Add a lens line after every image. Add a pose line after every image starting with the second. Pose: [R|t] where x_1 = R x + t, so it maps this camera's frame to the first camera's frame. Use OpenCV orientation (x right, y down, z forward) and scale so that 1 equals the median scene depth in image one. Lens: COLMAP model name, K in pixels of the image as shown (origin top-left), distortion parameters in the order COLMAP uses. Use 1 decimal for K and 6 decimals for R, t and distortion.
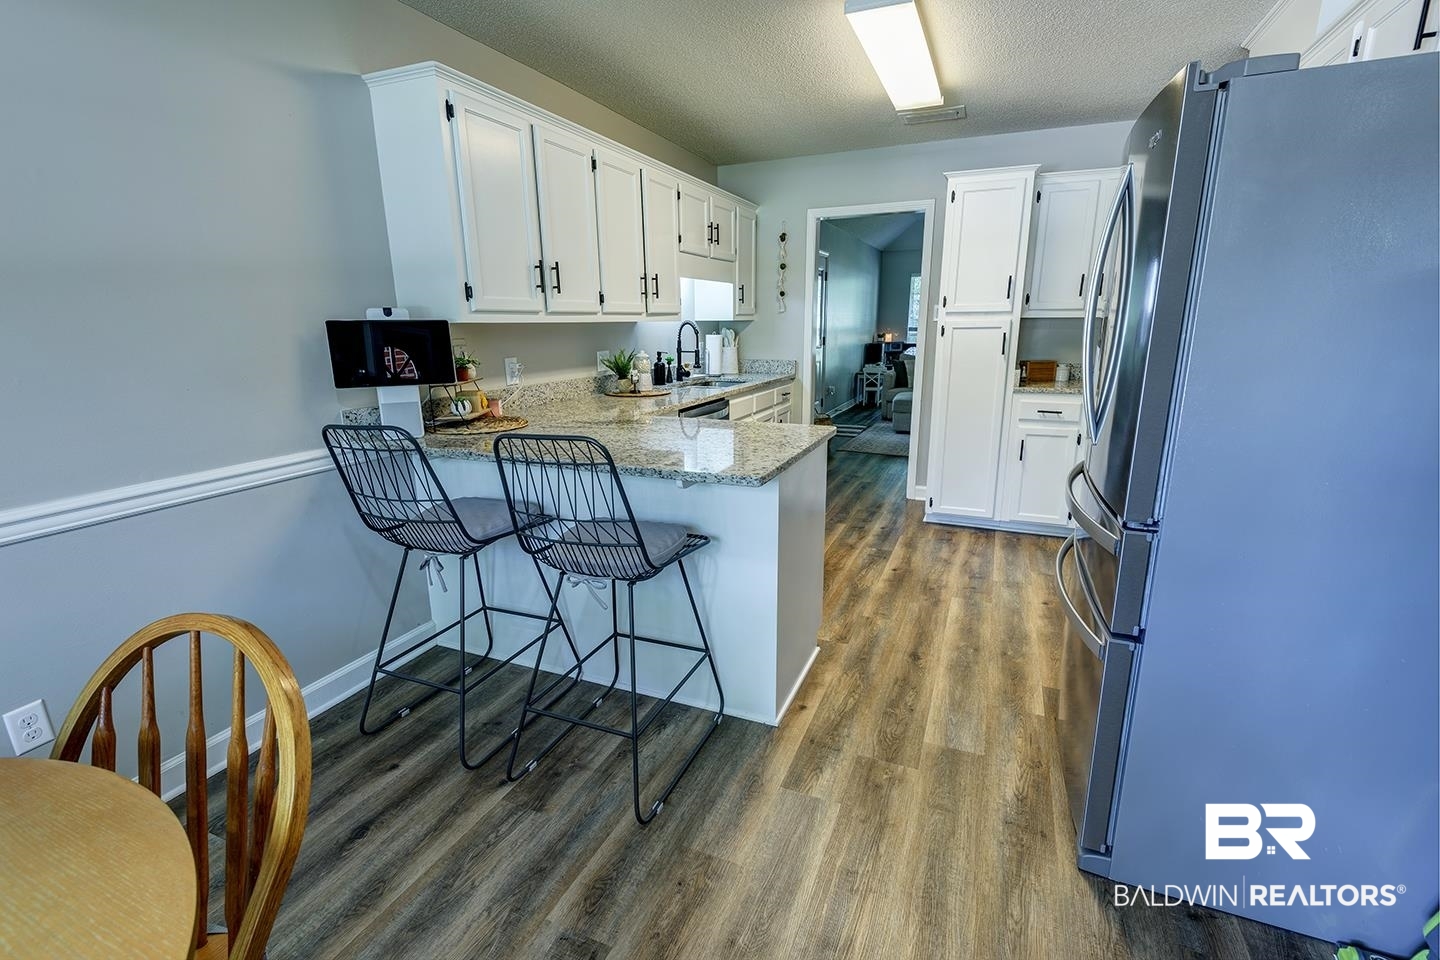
lens RADIAL K [[649.4, 0, 718.8], [0, 649.4, 478.1], [0, 0, 1]] dist [0.011859, -0.006120]
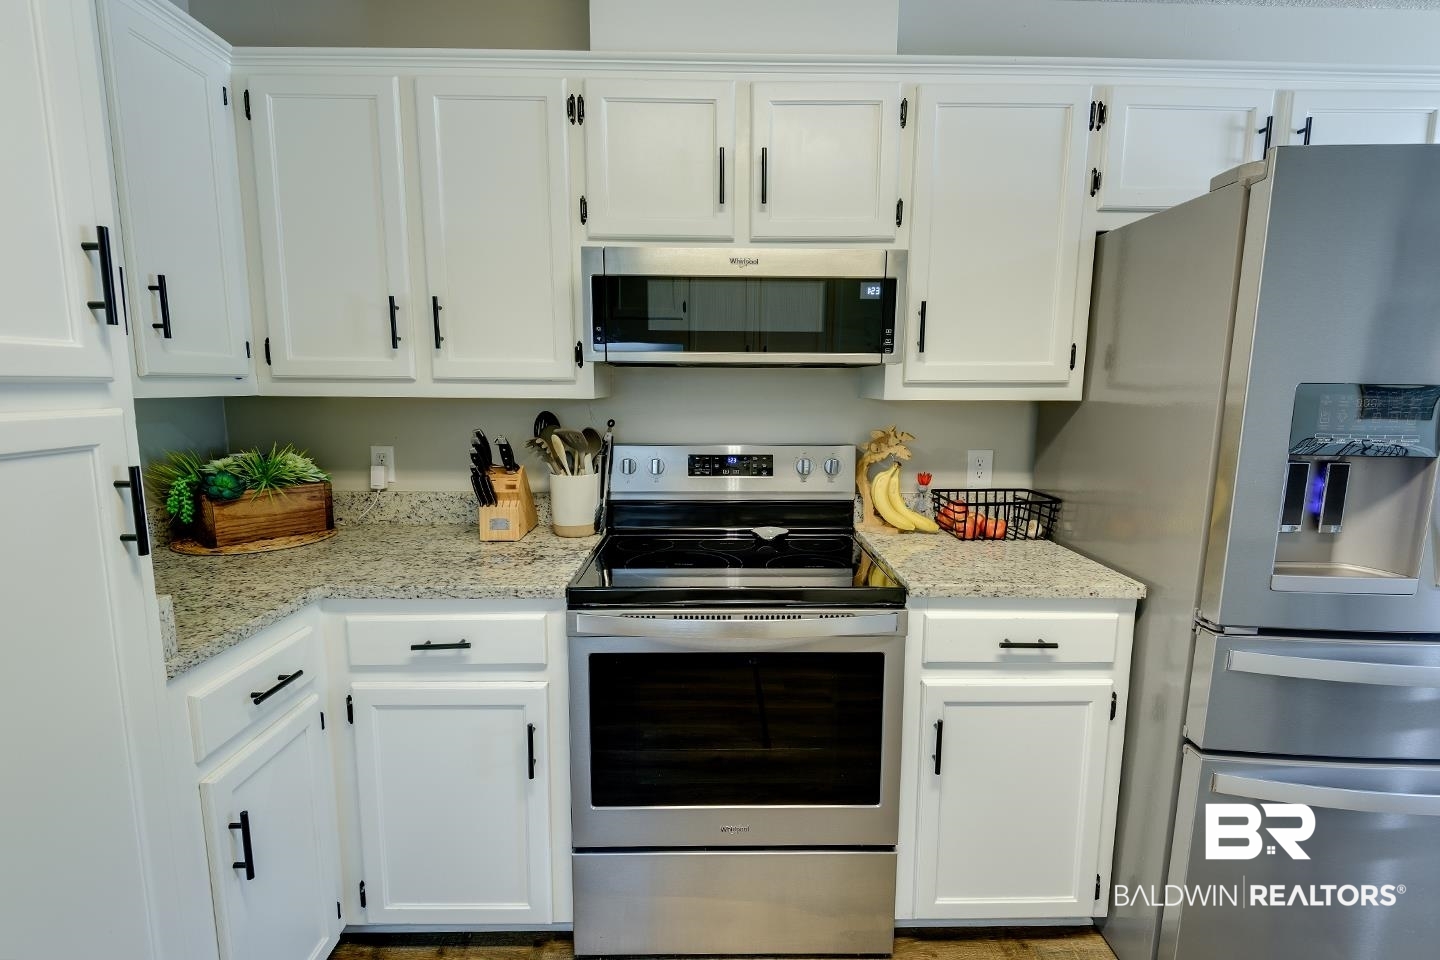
lens RADIAL K [[649.4, 0, 723.4], [0, 649.4, 480.6], [0, 0, 1]] dist [0.011859, -0.006120]
pose [[-0.413360, -0.124935, 0.901956, 0.048005], [0.207742, 0.951480, 0.227001, -0.081195], [-0.886554, 0.281207, -0.367349, 0.320205]]
